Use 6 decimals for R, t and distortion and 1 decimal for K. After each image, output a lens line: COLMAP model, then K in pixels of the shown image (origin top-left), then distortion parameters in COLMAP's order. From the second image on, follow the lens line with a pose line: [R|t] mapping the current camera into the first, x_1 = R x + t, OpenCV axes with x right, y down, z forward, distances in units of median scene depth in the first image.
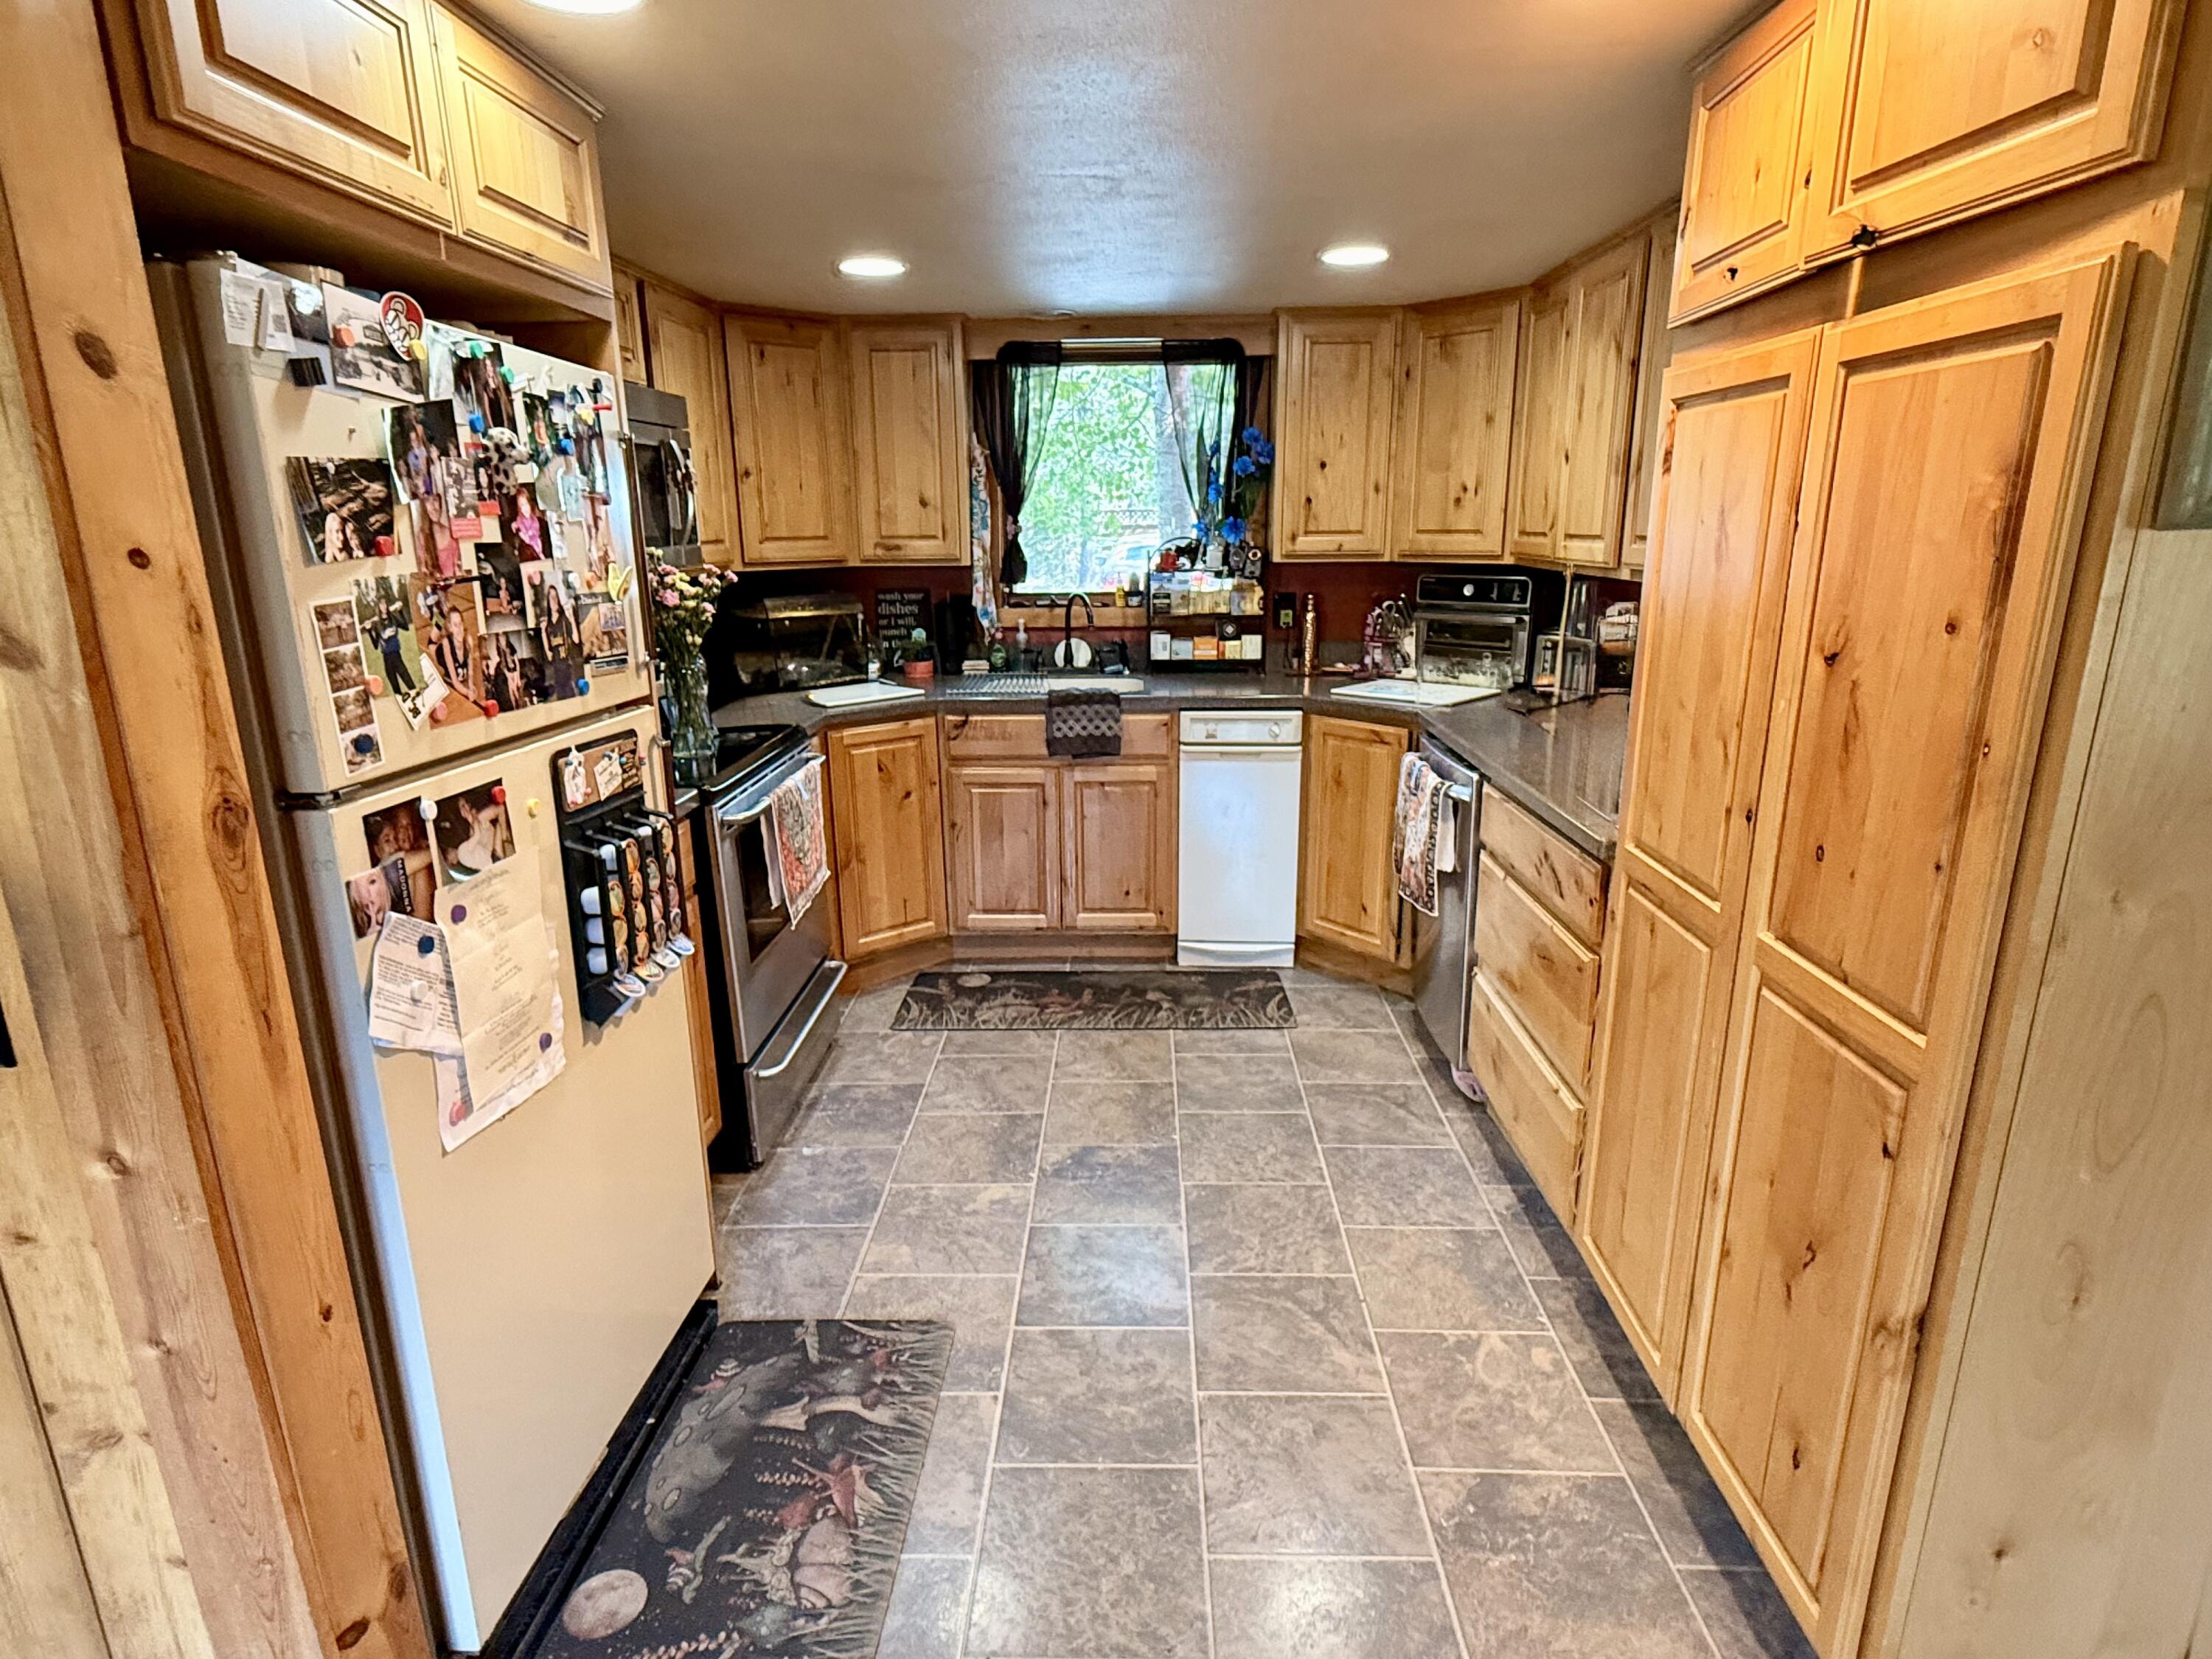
lens RADIAL K [[1169.3, 0, 1107.5], [0, 1169.3, 832.0], [0, 0, 1]] dist [-0.008623, 0.006428]
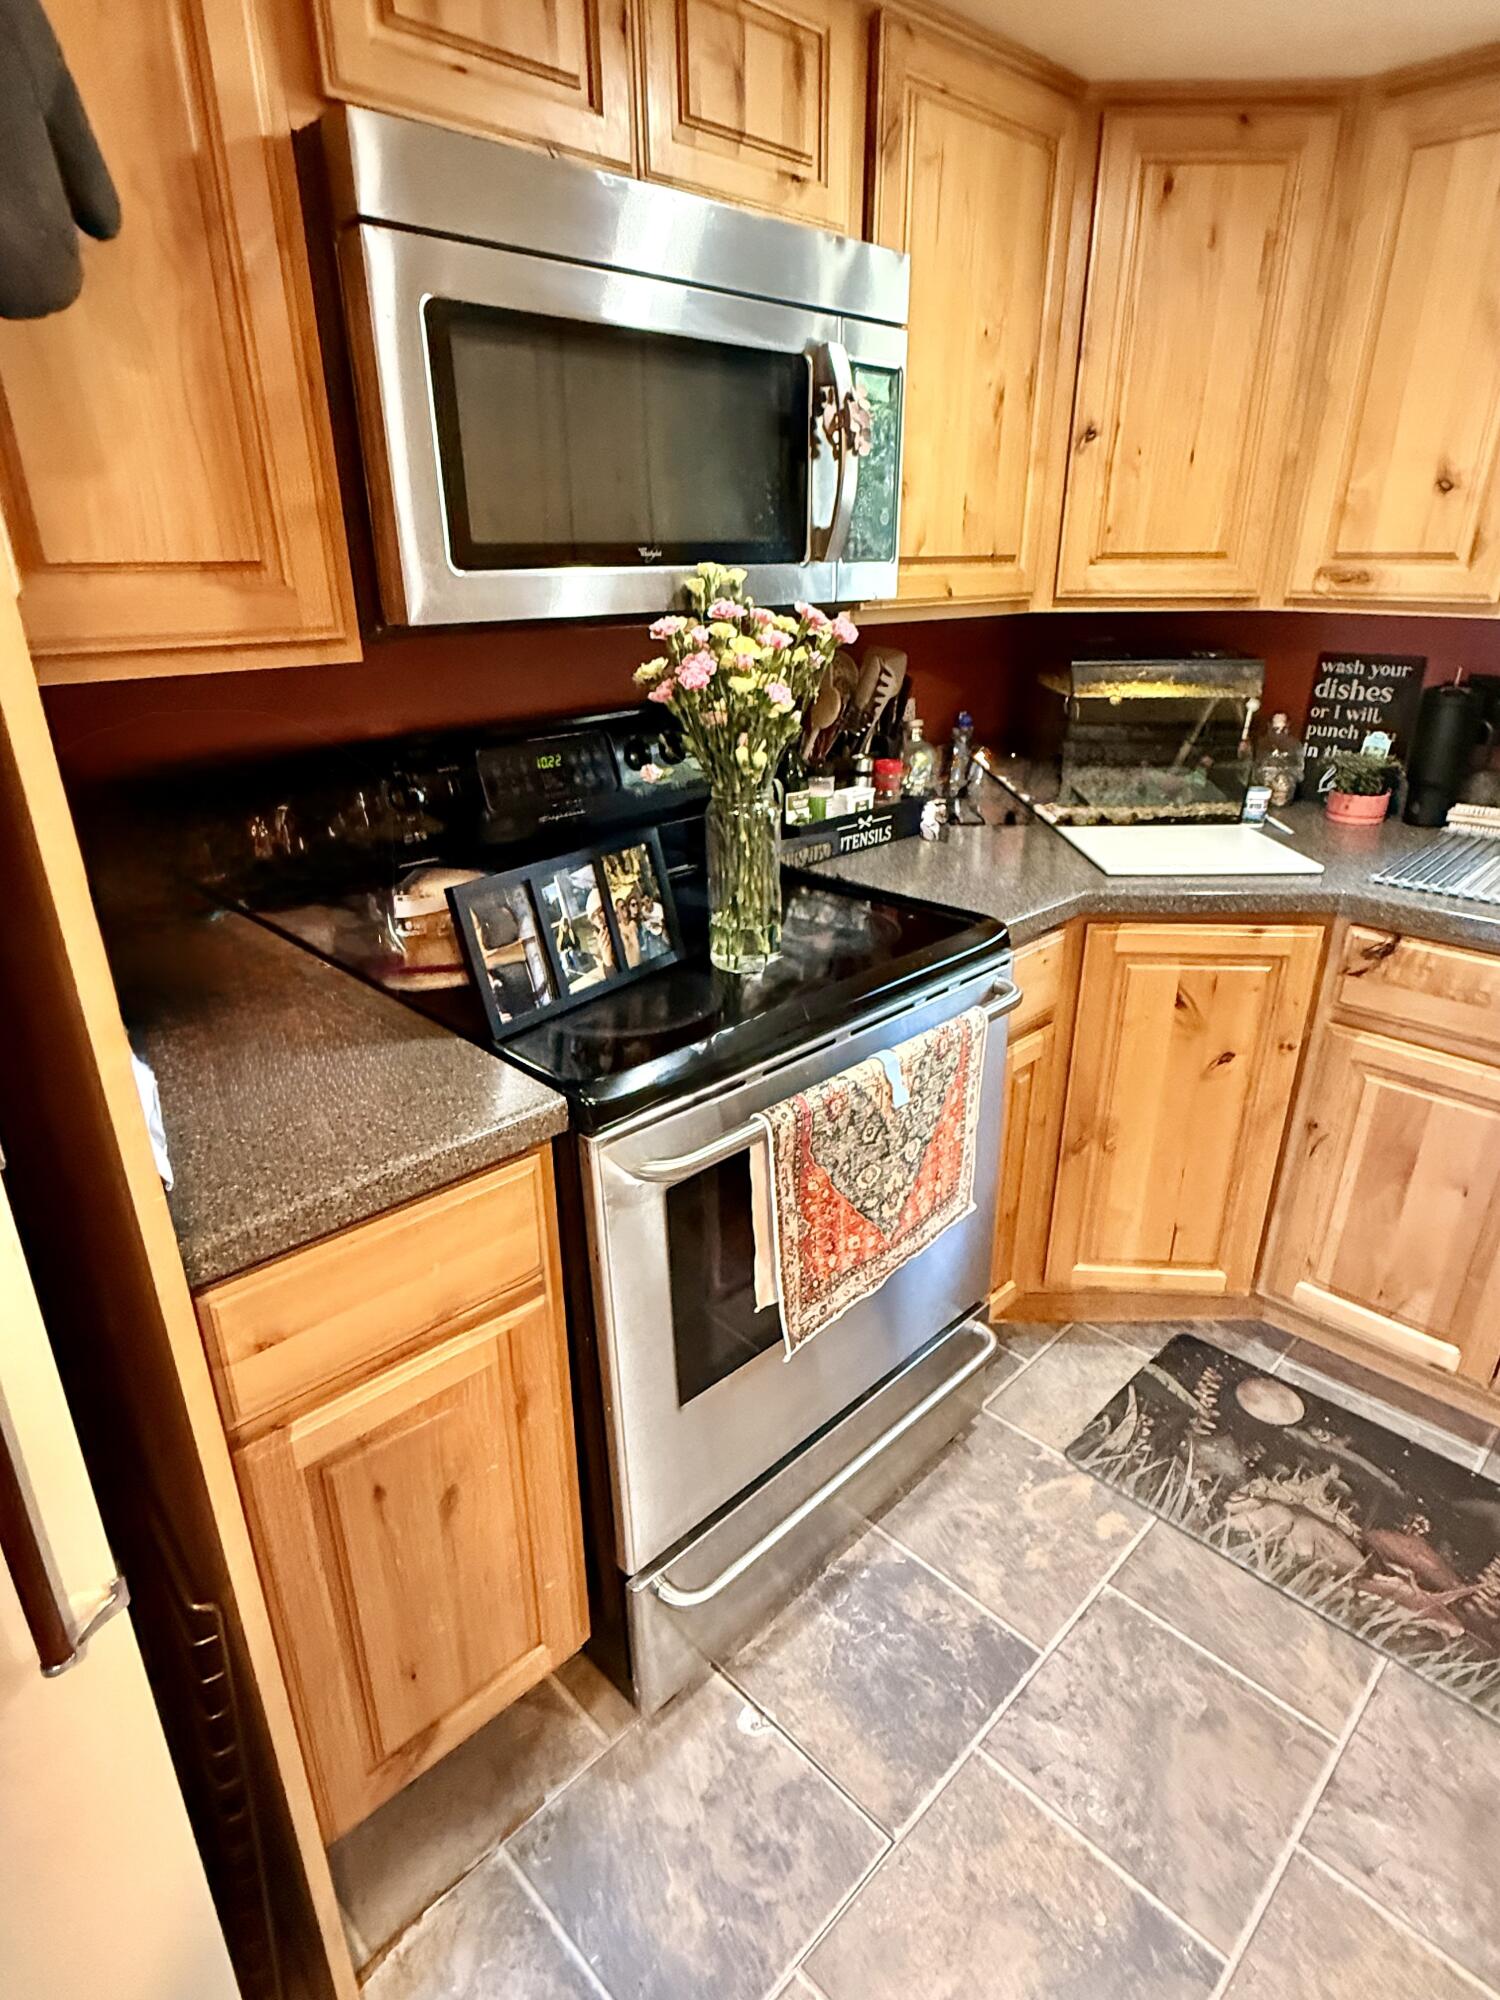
lens RADIAL K [[1057.2, 0, 755.0], [0, 1057.2, 993.1], [0, 0, 1]] dist [-0.008623, 0.006428]
pose [[0.716029, 0.275195, -0.641537, -0.022879], [-0.183689, 0.960904, 0.207174, -0.118653], [0.673469, -0.030500, 0.738586, 0.488060]]
